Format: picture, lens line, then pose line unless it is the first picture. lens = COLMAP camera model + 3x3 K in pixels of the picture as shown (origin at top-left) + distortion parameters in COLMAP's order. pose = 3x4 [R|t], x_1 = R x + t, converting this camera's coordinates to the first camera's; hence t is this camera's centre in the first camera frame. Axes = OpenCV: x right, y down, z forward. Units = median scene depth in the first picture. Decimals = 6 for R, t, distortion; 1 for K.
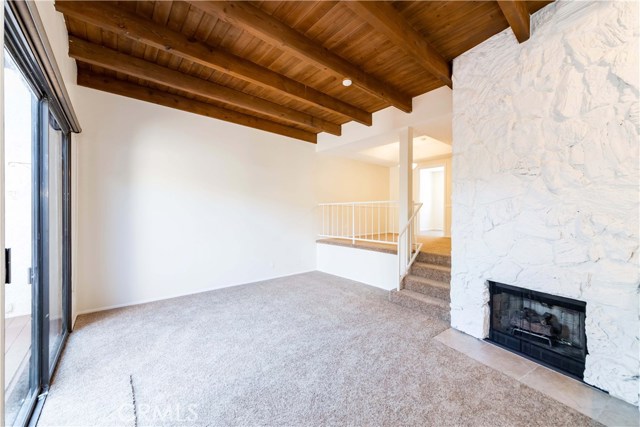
lens RADIAL K [[267.5, 0, 320.7], [0, 267.5, 214.5], [0, 0, 1]] dist [0.000223, 0.000149]
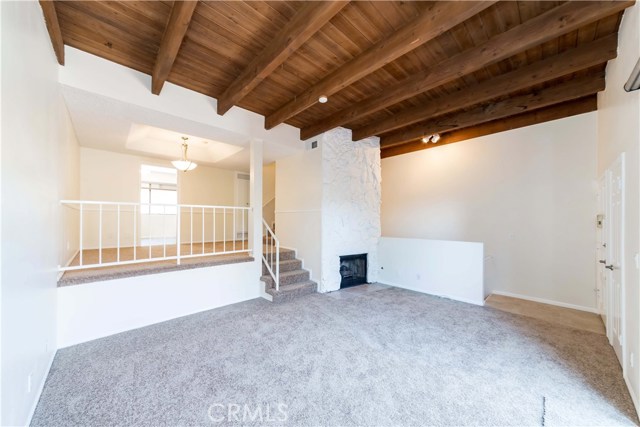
lens RADIAL K [[229.2, 0, 320.3], [0, 229.2, 218.5], [0, 0, 1]] dist [0.000127, 0.000018]
pose [[-0.104585, 0.001790, 0.994514, -0.706498], [0.003000, 0.999994, -0.001484, -0.010889], [-0.994511, 0.002829, -0.104590, 0.972832]]
